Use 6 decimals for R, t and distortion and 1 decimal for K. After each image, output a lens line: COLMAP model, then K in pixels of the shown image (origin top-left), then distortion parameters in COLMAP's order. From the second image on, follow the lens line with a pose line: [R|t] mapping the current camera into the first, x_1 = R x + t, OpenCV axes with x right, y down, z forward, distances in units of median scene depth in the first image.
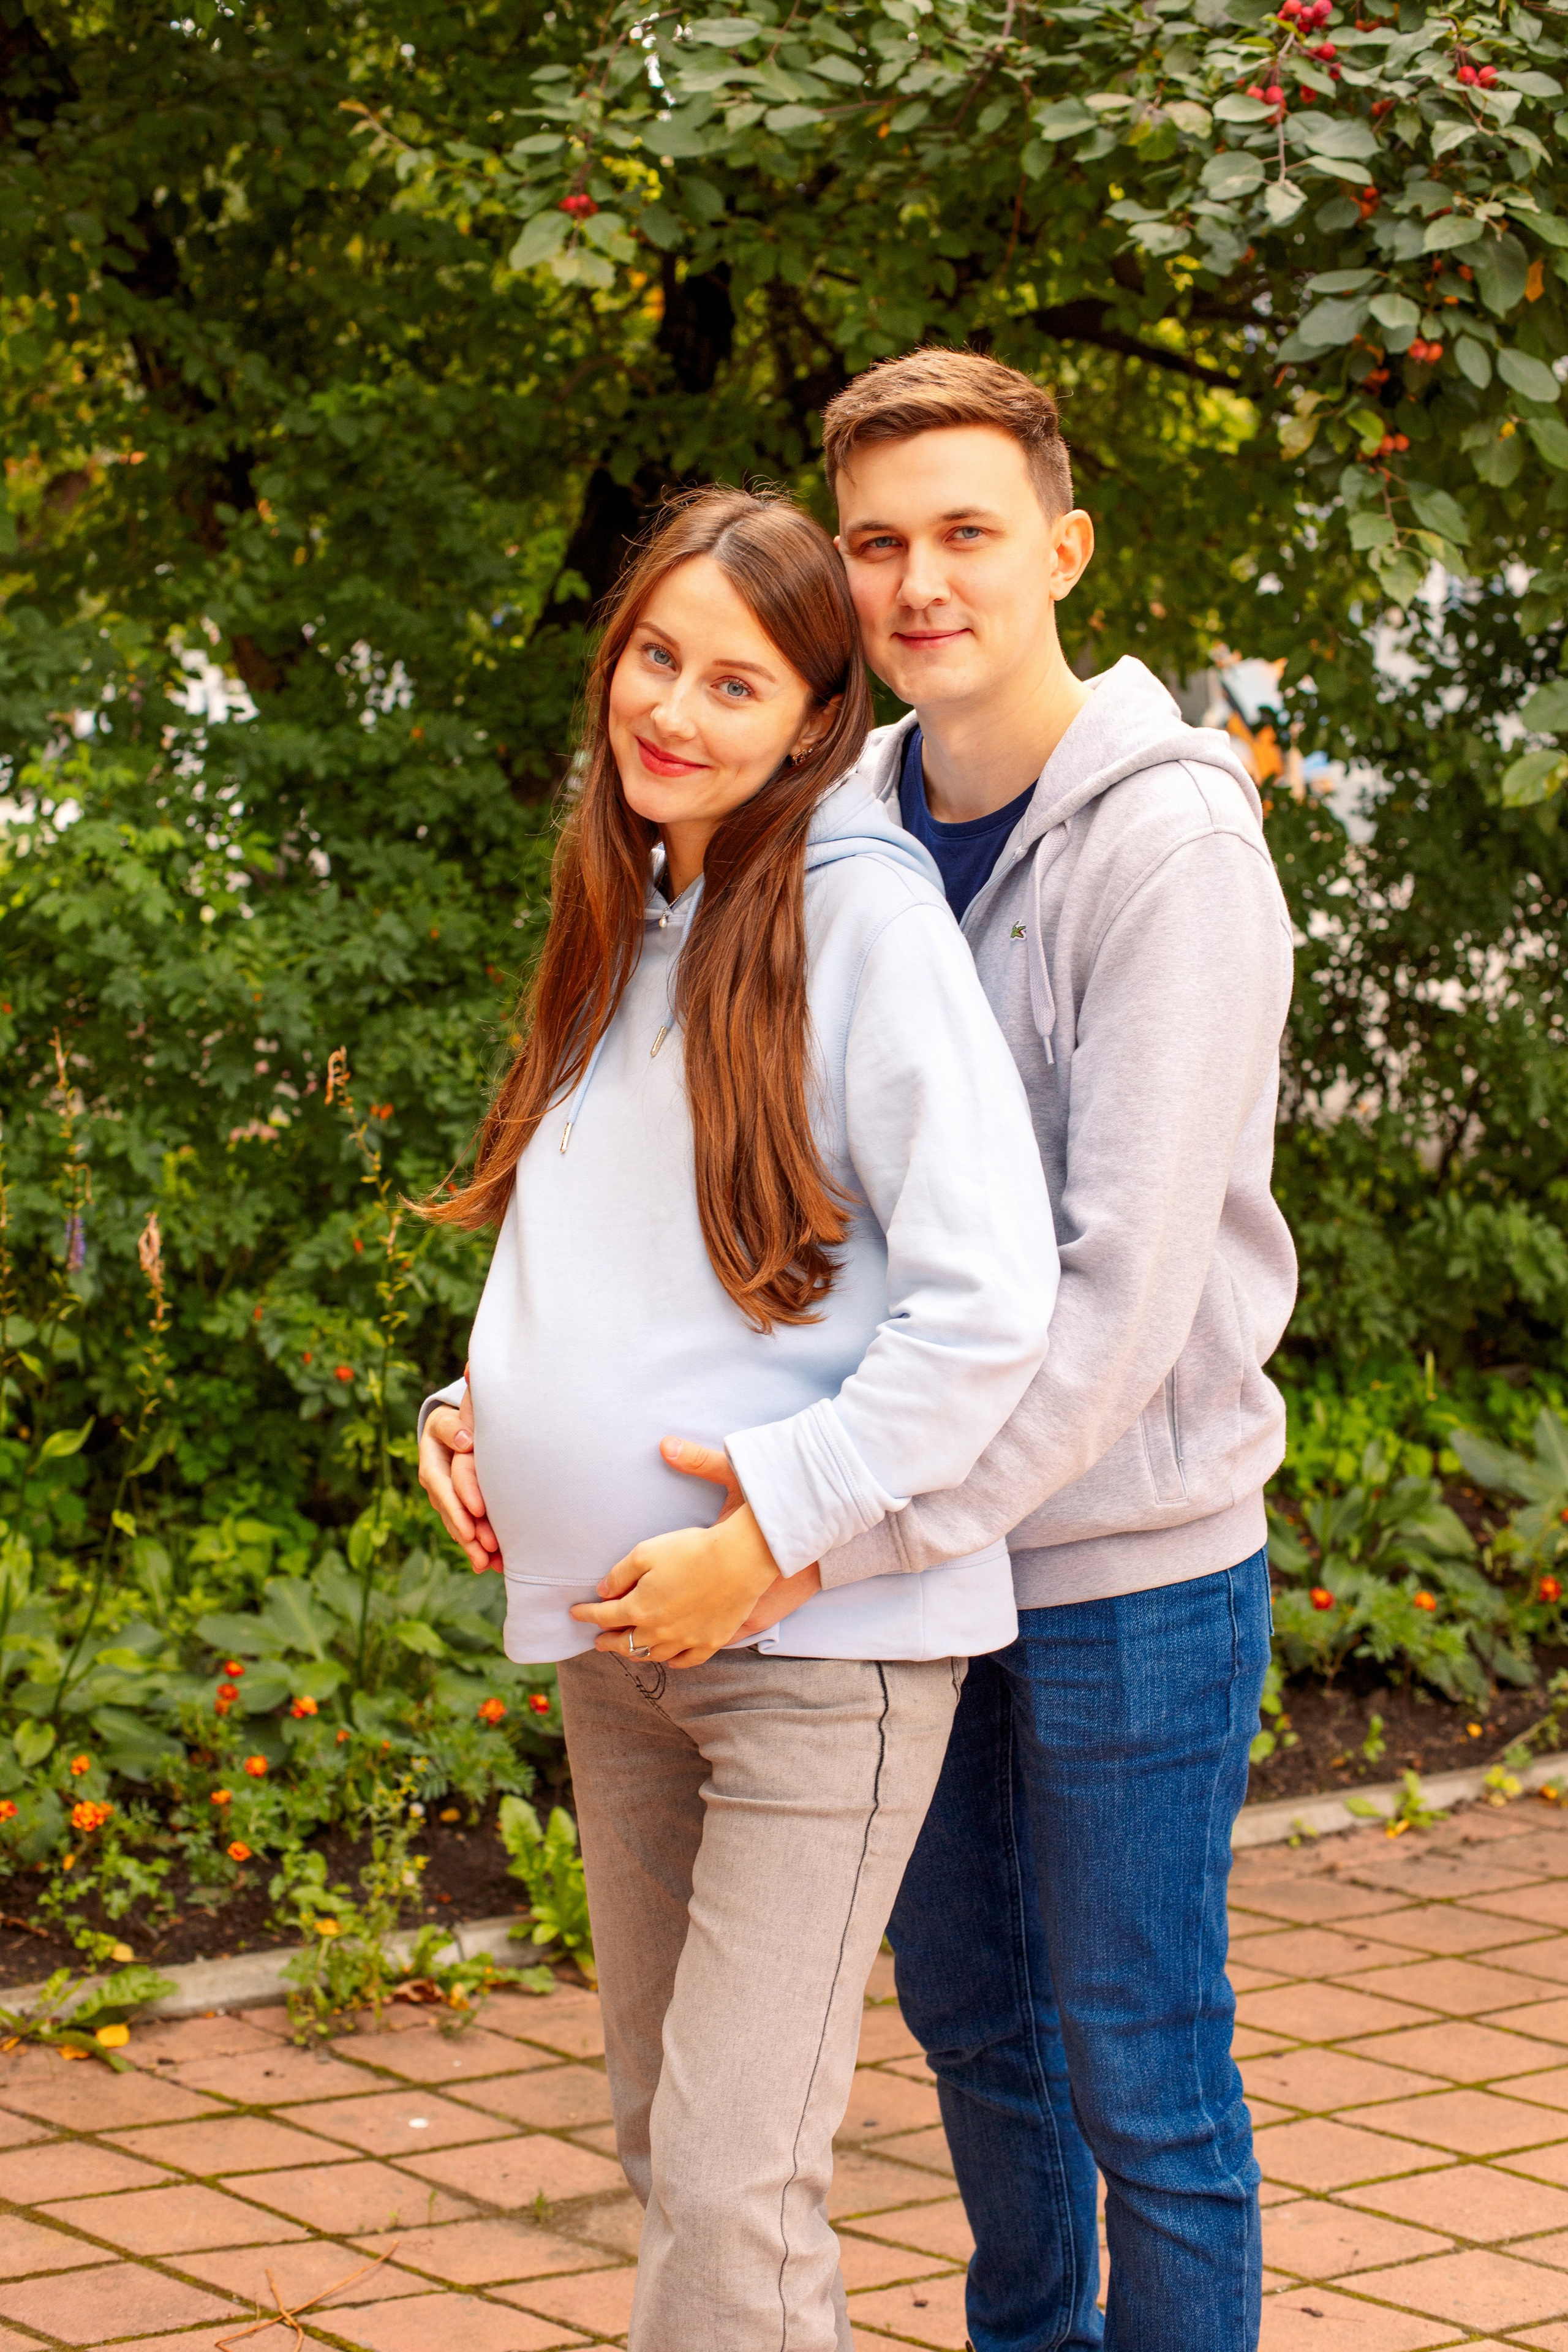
lens RADIAL K [[3421.6, 0, 777.4], [0, 3421.6, 1181.7], [0, 0, 1]] dist [-0.111272, 0.000000]
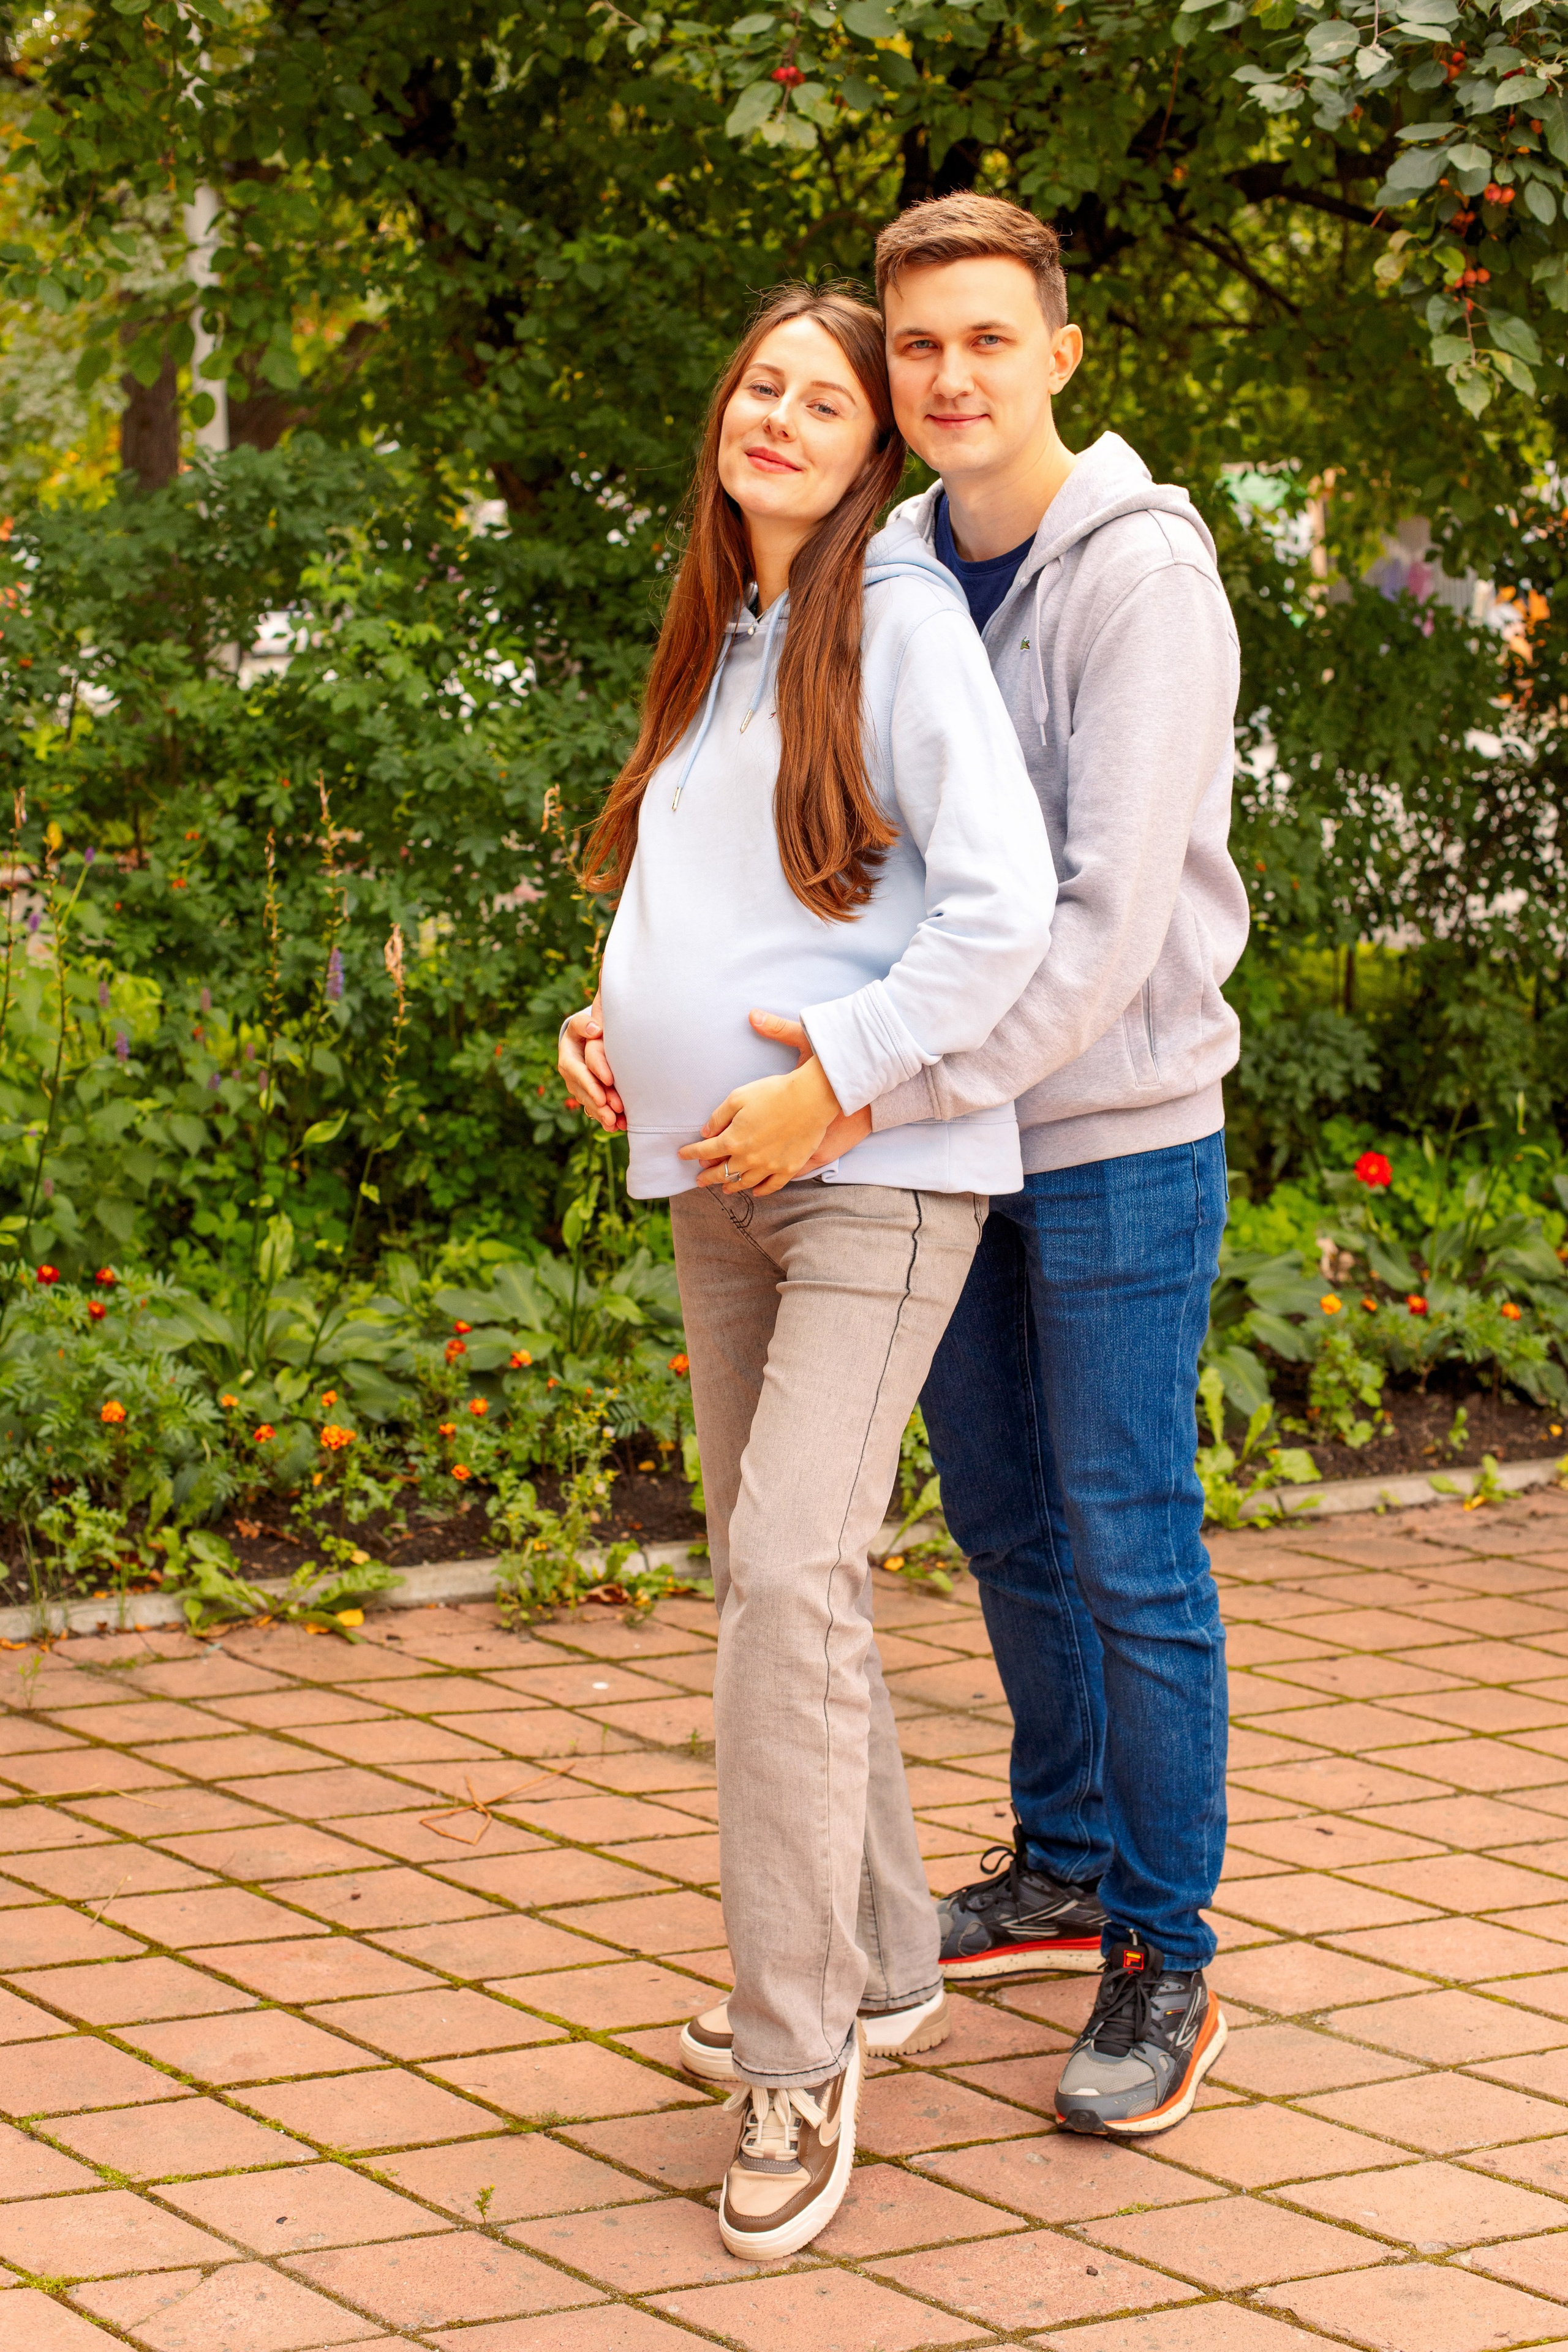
lens RADIAL K [[3421.6, 0, 778.8], [0, 3421.6, 1180.7], [0, 0, 1]] dist [-0.111272, 0.000000]
pose [[0.996258, 0.021490, -0.083718, 0.049334], [-0.018464, 0.999153, 0.036763, 0.050765], [0.084438, -0.035080, 0.995811, -0.170839]]
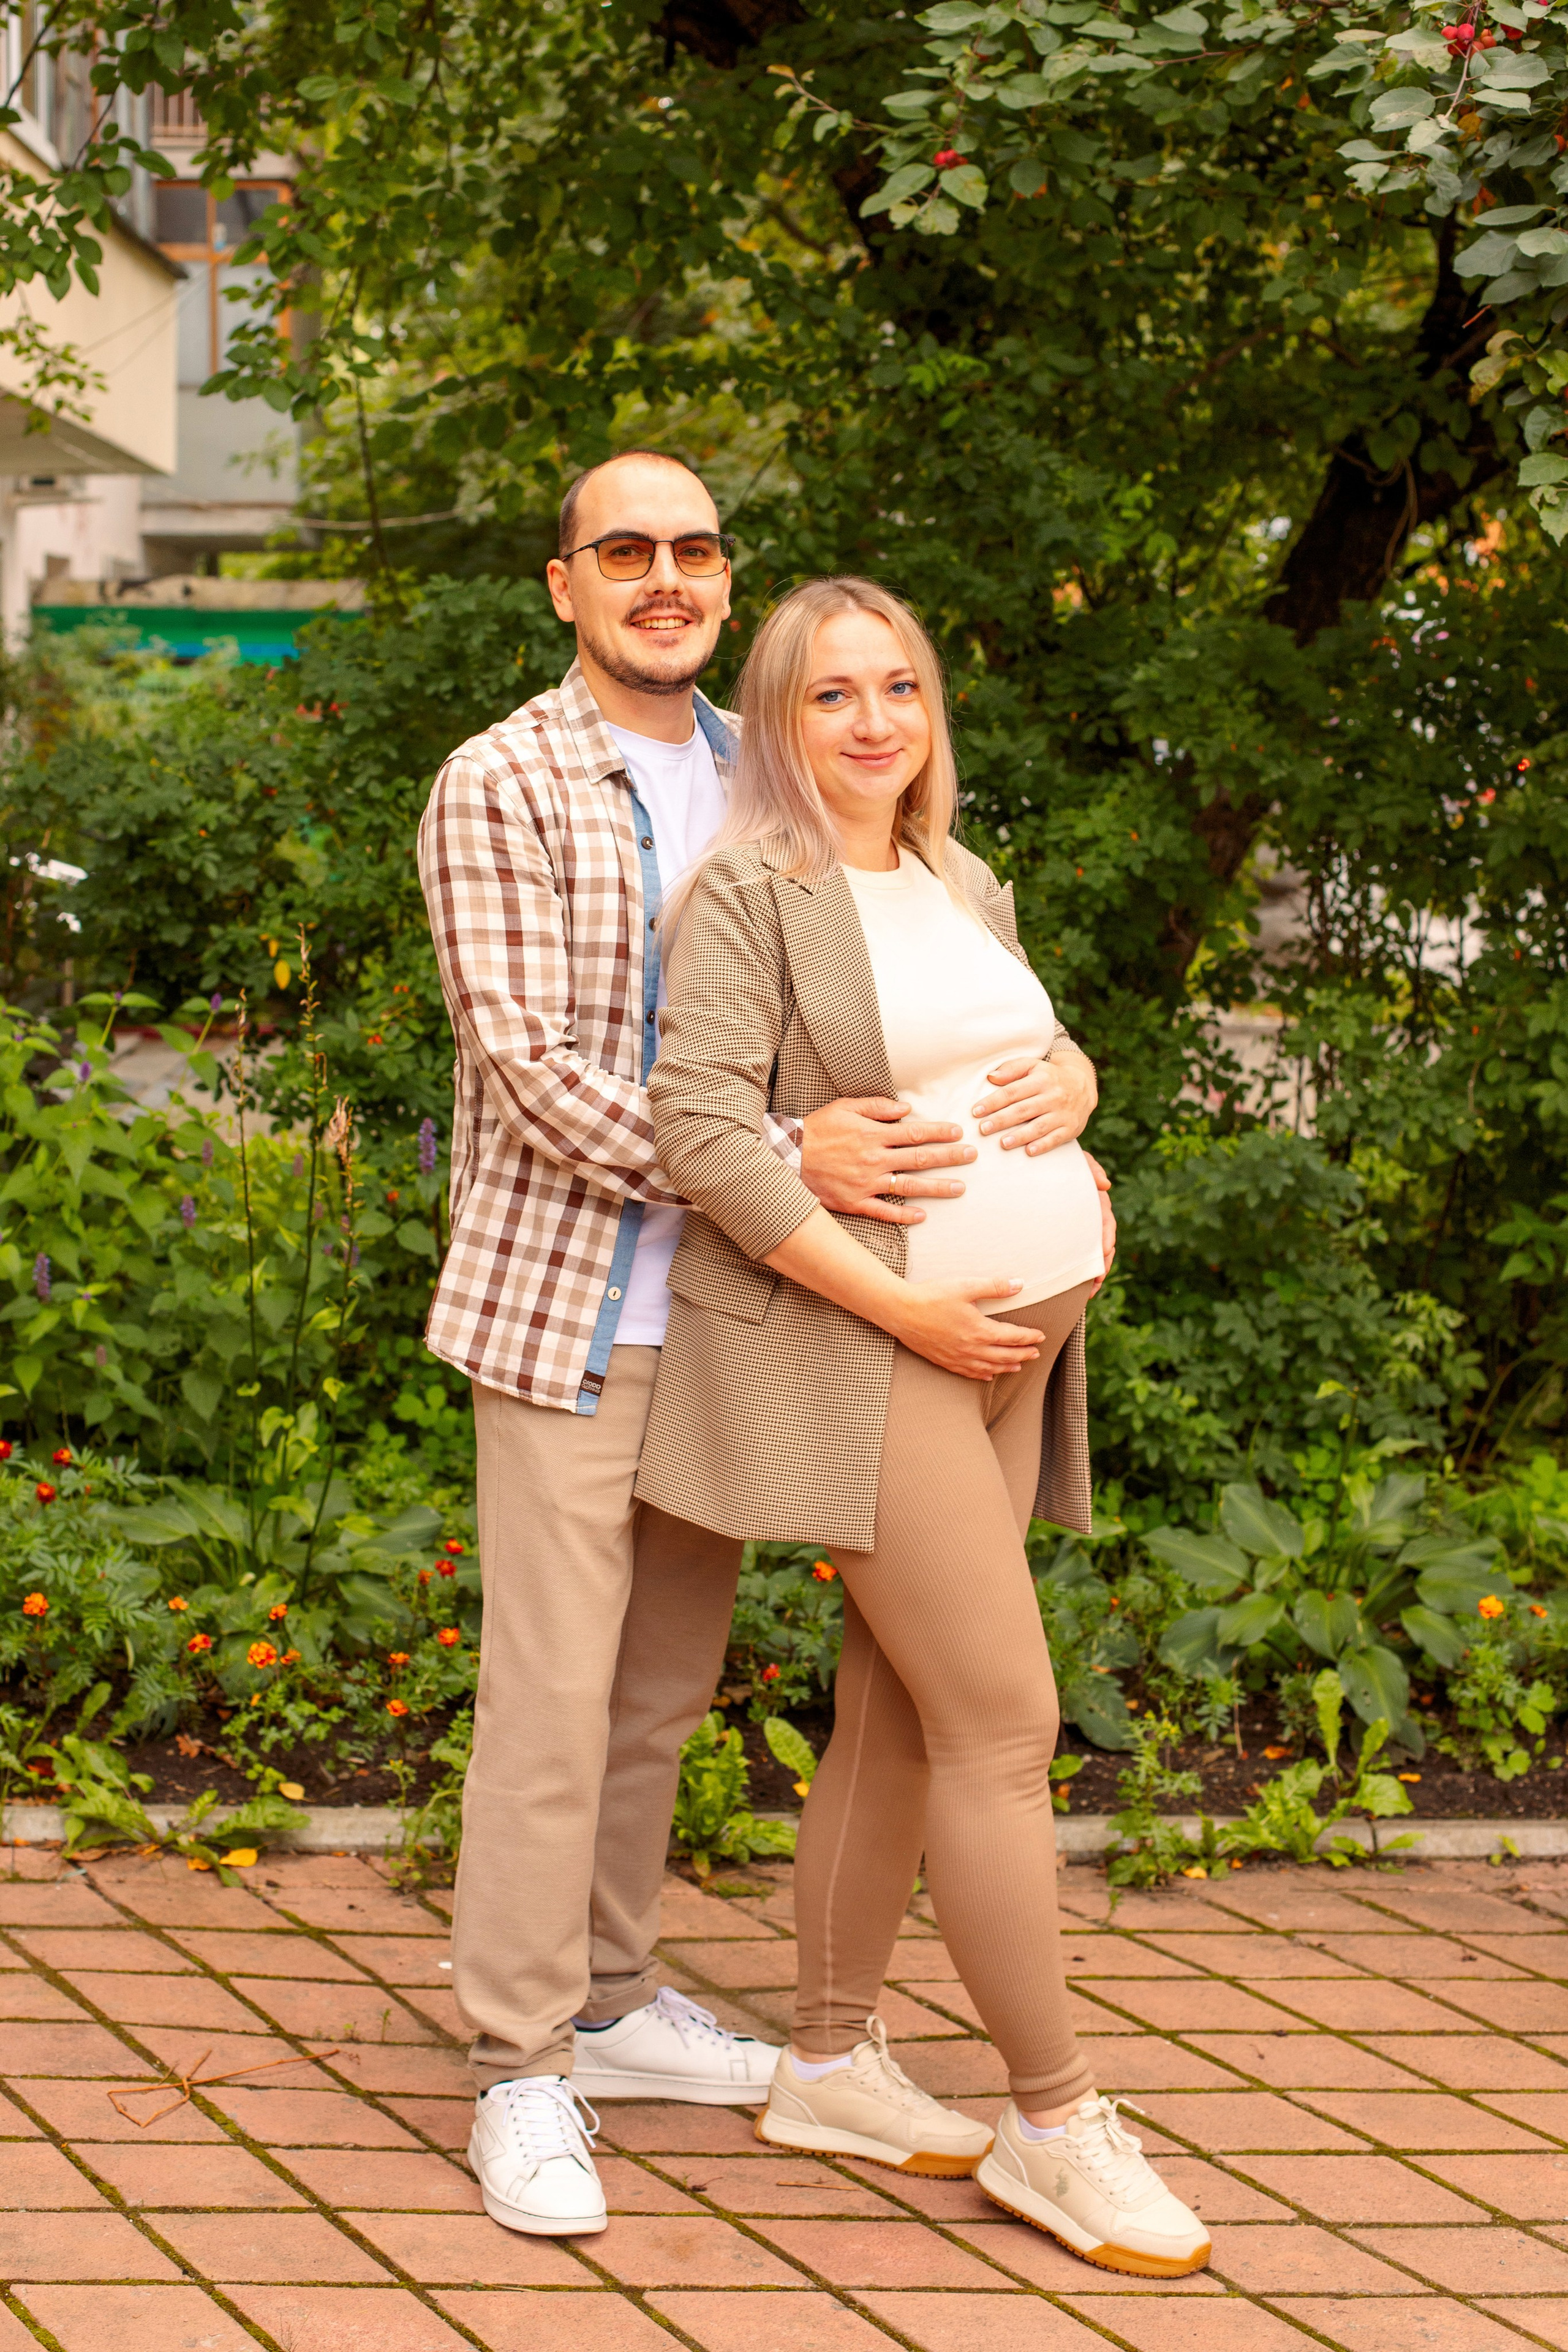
lens RADIAL K [[3713.0, 0, 708.7], [0, 3713.0, 1118.5], [0, 0, 1]] dist [-0.107946, 0.000000]
pose [[0.932645, 0.069871, -0.353966, 0.330750], [-0.081113, 0.996560, -0.017002, 0.026359], [0.351561, 0.044568, 0.935104, -0.051337]]
